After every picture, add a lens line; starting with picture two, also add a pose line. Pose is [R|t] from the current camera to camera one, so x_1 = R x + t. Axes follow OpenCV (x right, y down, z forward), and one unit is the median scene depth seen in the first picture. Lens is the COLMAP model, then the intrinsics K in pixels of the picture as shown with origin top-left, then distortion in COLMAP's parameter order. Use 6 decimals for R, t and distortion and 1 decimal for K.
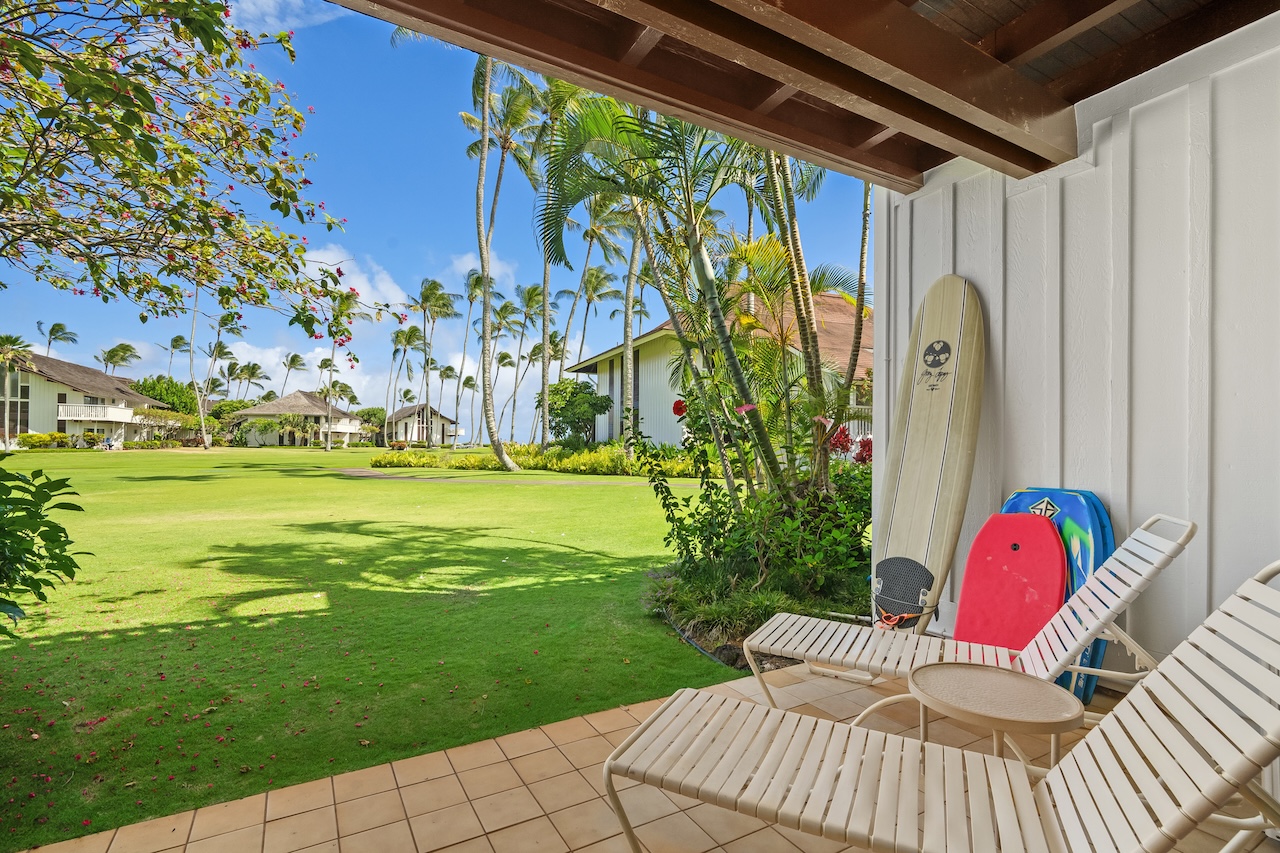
lens RADIAL K [[589.2, 0, 631.1], [0, 589.2, 439.4], [0, 0, 1]] dist [-0.003269, 0.001189]
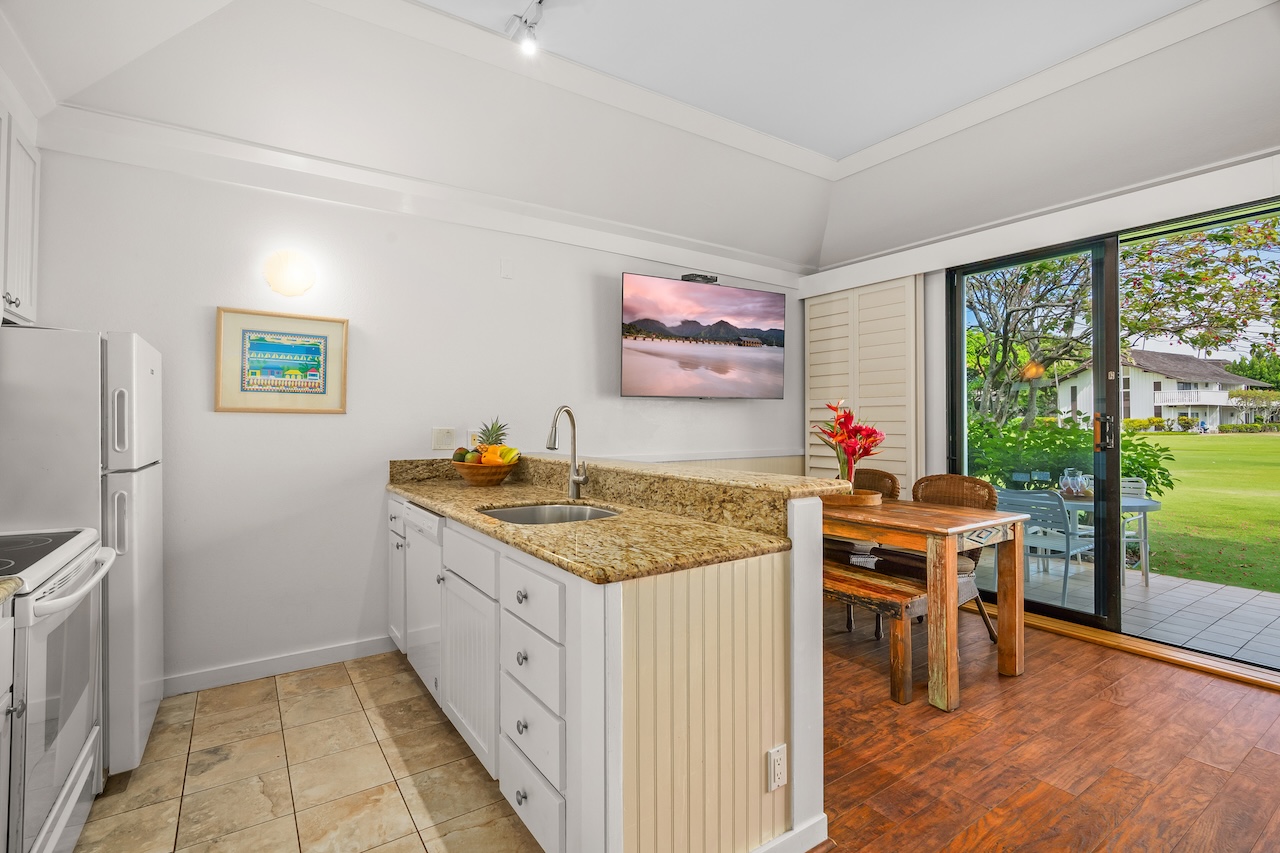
lens RADIAL K [[587.0, 0, 630.1], [0, 587.0, 417.2], [0, 0, 1]] dist [-0.000759, 0.000924]
pose [[0.069277, -0.022314, -0.997348, 0.055230], [0.013687, 0.999677, -0.021415, -0.001426], [0.997504, -0.012168, 0.069560, -0.058492]]
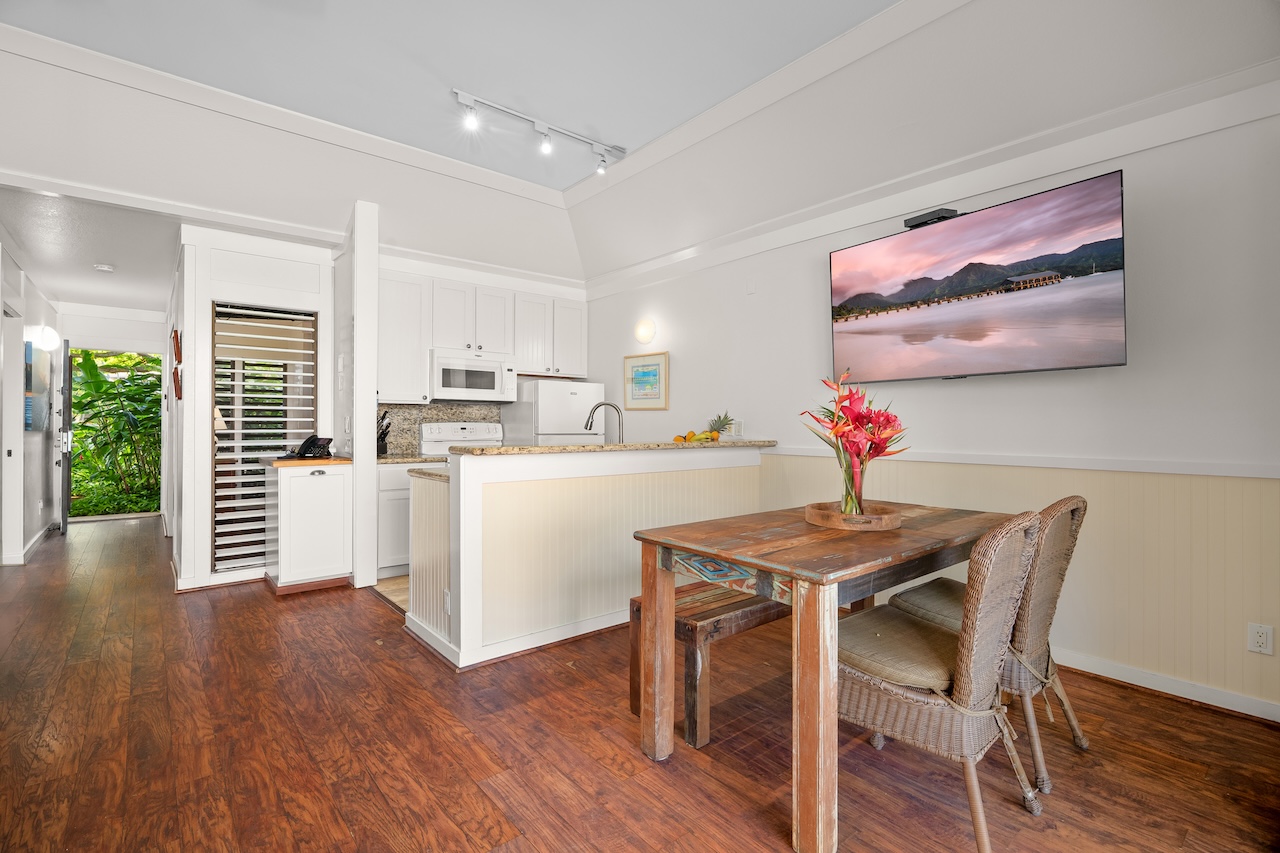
lens RADIAL K [[583.8, 0, 630.7], [0, 583.8, 423.3], [0, 0, 1]] dist [-0.004529, 0.000003]
pose [[-0.984382, -0.015197, -0.175386, 0.017943], [-0.012905, 0.999816, -0.014201, 0.000134], [0.175570, -0.011715, -0.984397, 0.007637]]
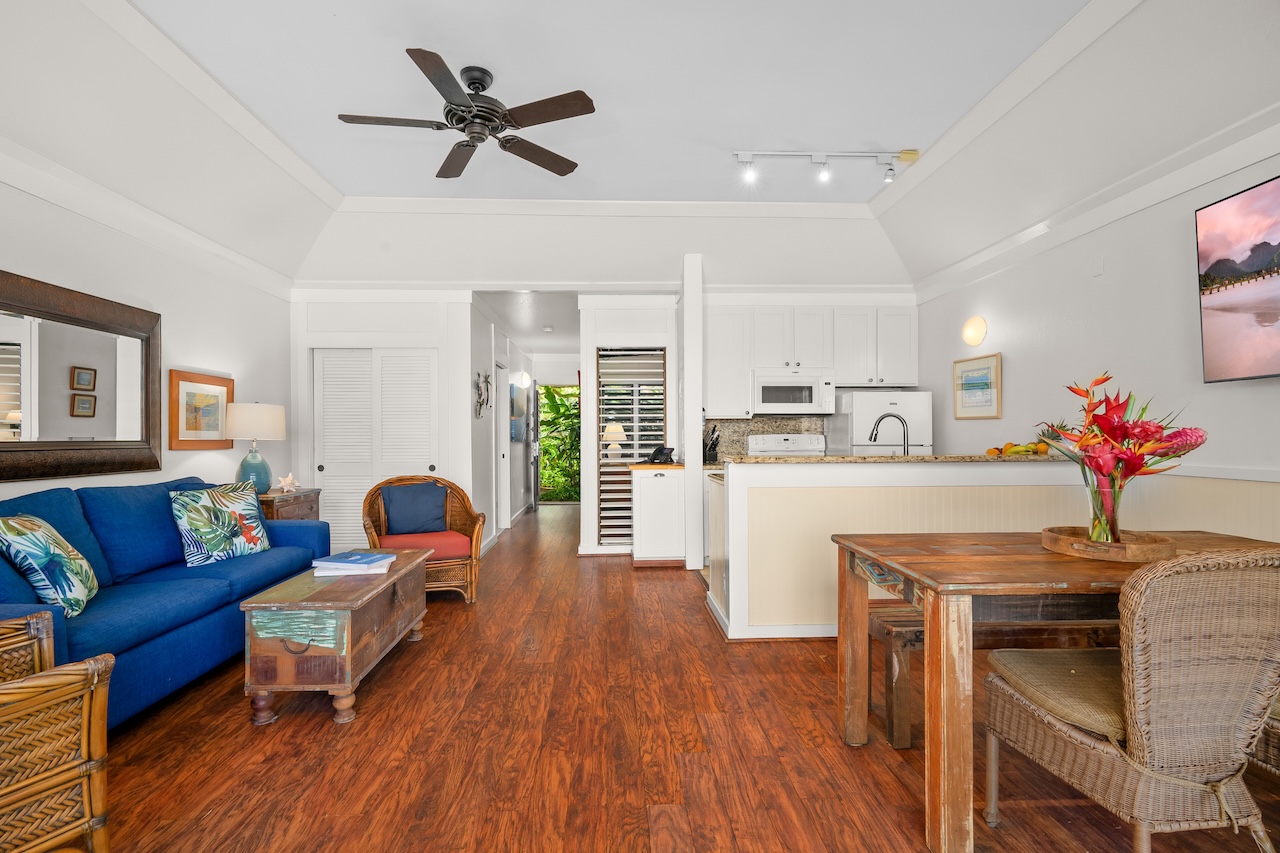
lens RADIAL K [[589.2, 0, 631.1], [0, 589.2, 439.4], [0, 0, 1]] dist [-0.003269, 0.001189]
pose [[-0.888252, -0.011877, 0.459203, 0.004129], [-0.011072, 0.999929, 0.004445, -0.000260], [-0.459223, -0.001136, -0.888320, 0.014686]]
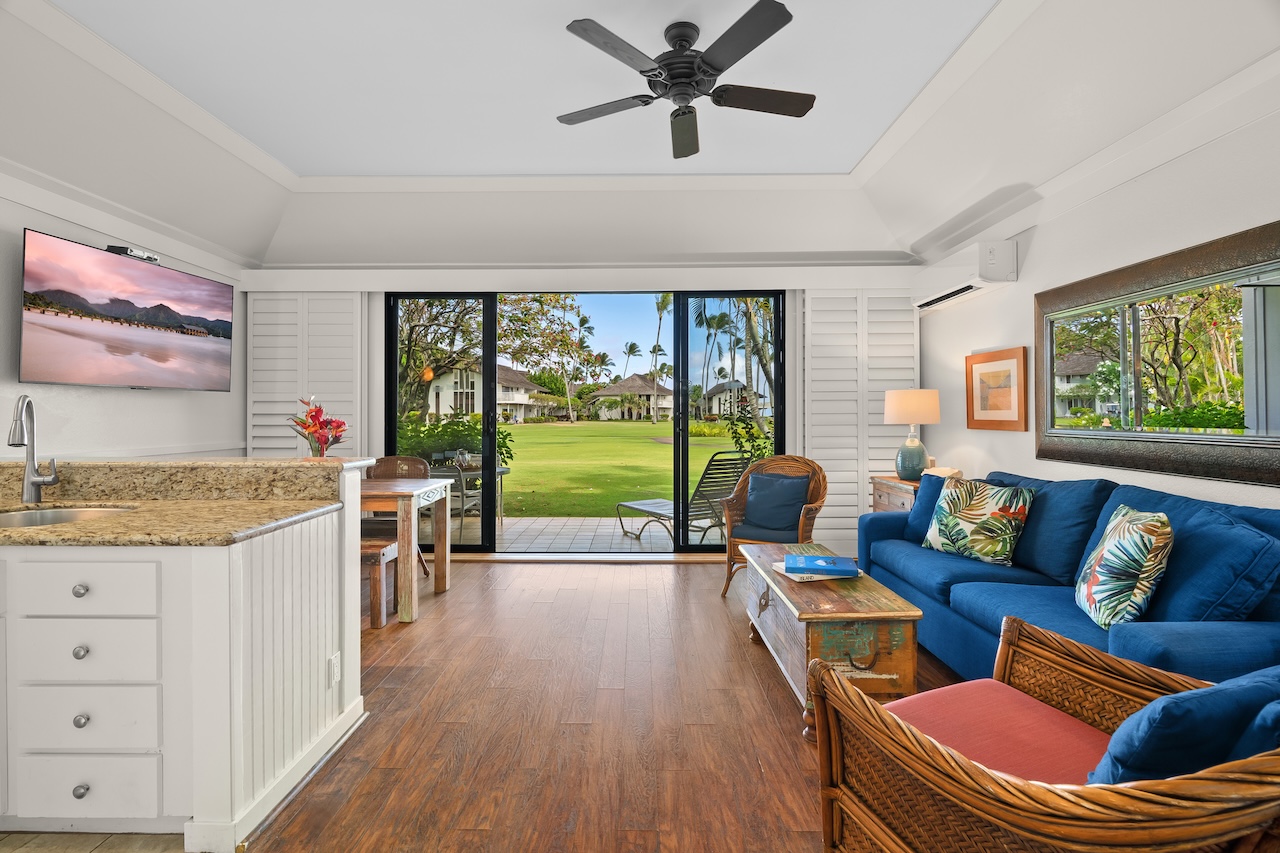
lens RADIAL K [[587.0, 0, 630.1], [0, 587.0, 417.2], [0, 0, 1]] dist [-0.000759, 0.000924]
pose [[0.861159, -0.010842, -0.508220, 0.064190], [0.015993, 0.999855, 0.005769, -0.001490], [0.508084, -0.013096, 0.861208, -0.073840]]
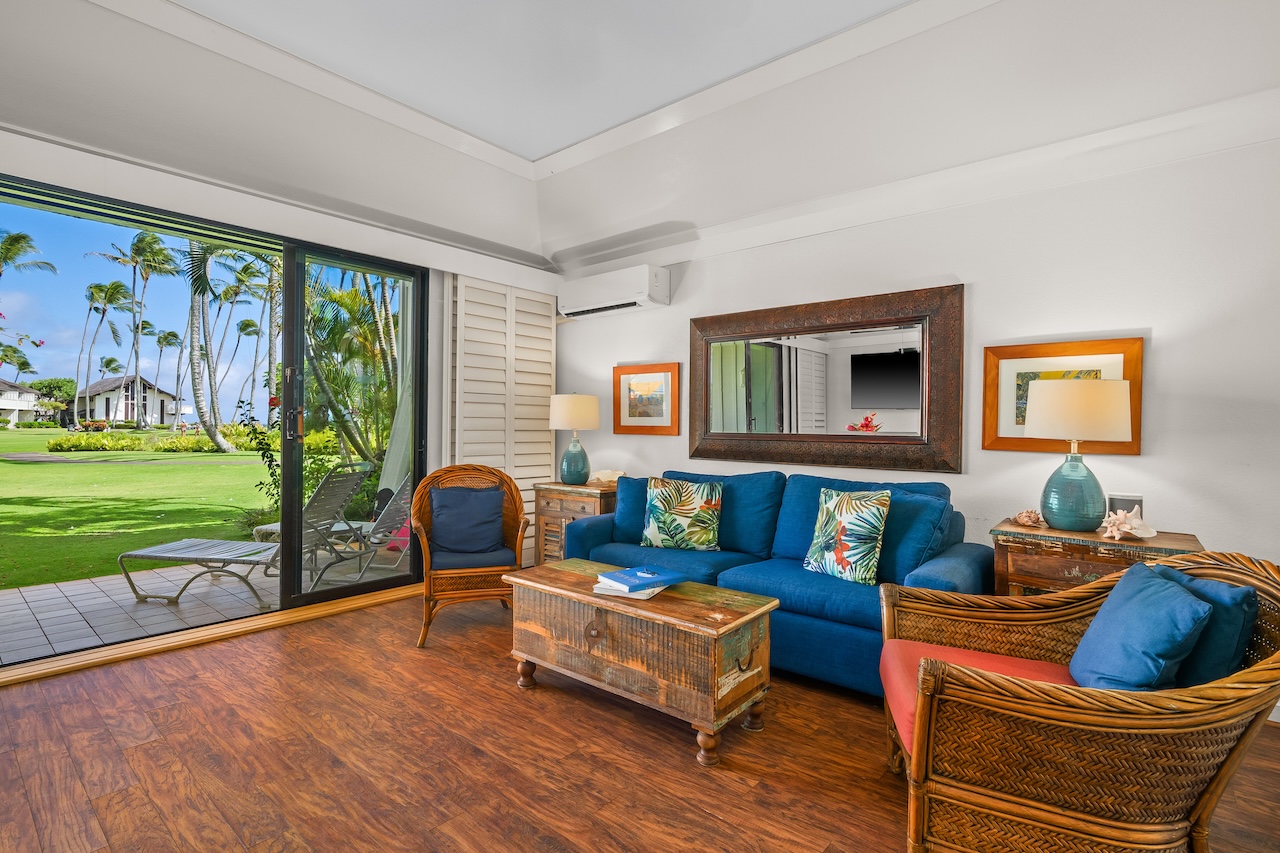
lens RADIAL K [[611.4, 0, 635.4], [0, 611.4, 424.9], [0, 0, 1]] dist [-0.005022, 0.000490]
pose [[0.941345, 0.001765, 0.337442, 0.035703], [-0.004433, 0.999965, 0.007137, -0.000689], [-0.337418, -0.008214, 0.941319, -0.067686]]
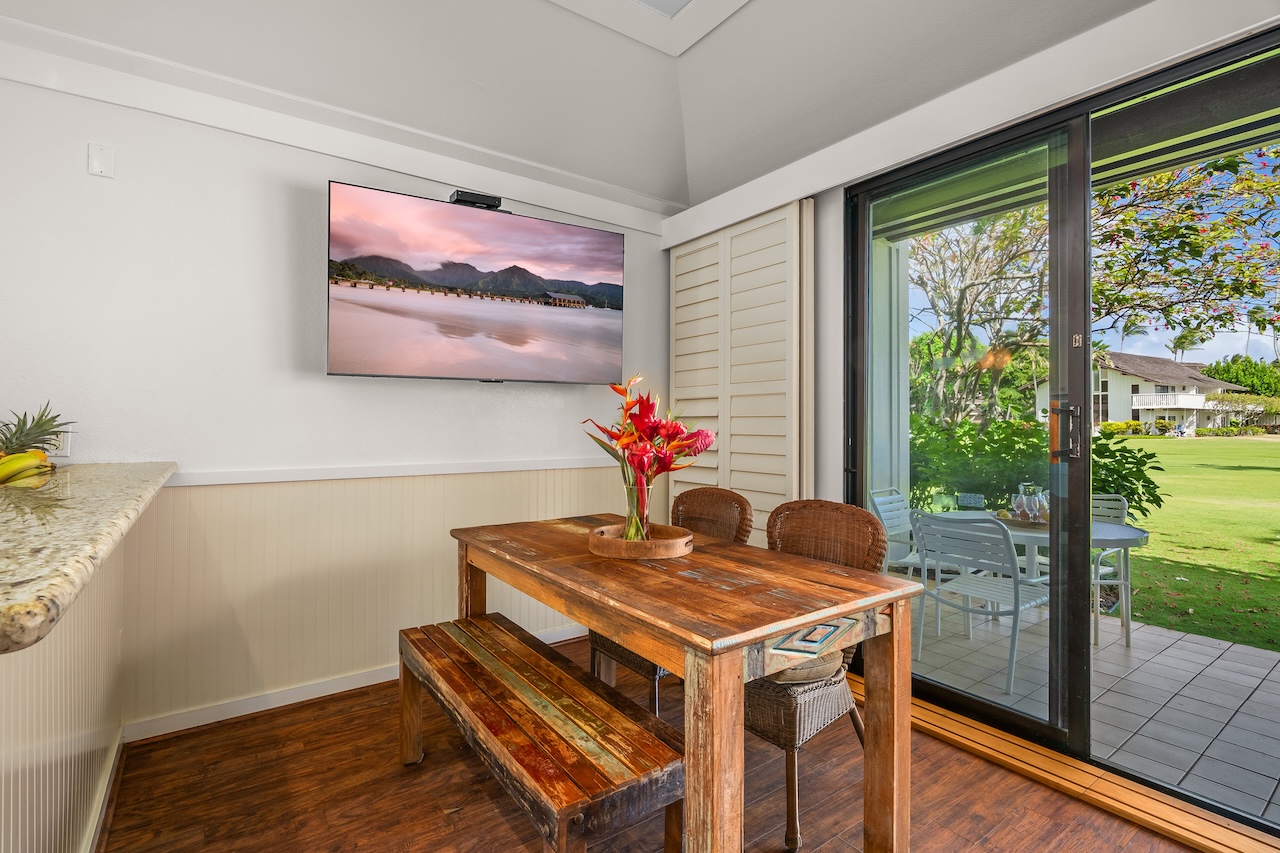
lens RADIAL K [[593.5, 0, 628.7], [0, 593.5, 419.8], [0, 0, 1]] dist [-0.002967, 0.000840]
pose [[0.094512, -0.021320, -0.995295, 0.031749], [0.010828, 0.999734, -0.020387, -0.000796], [0.995465, -0.008850, 0.094718, -0.035371]]
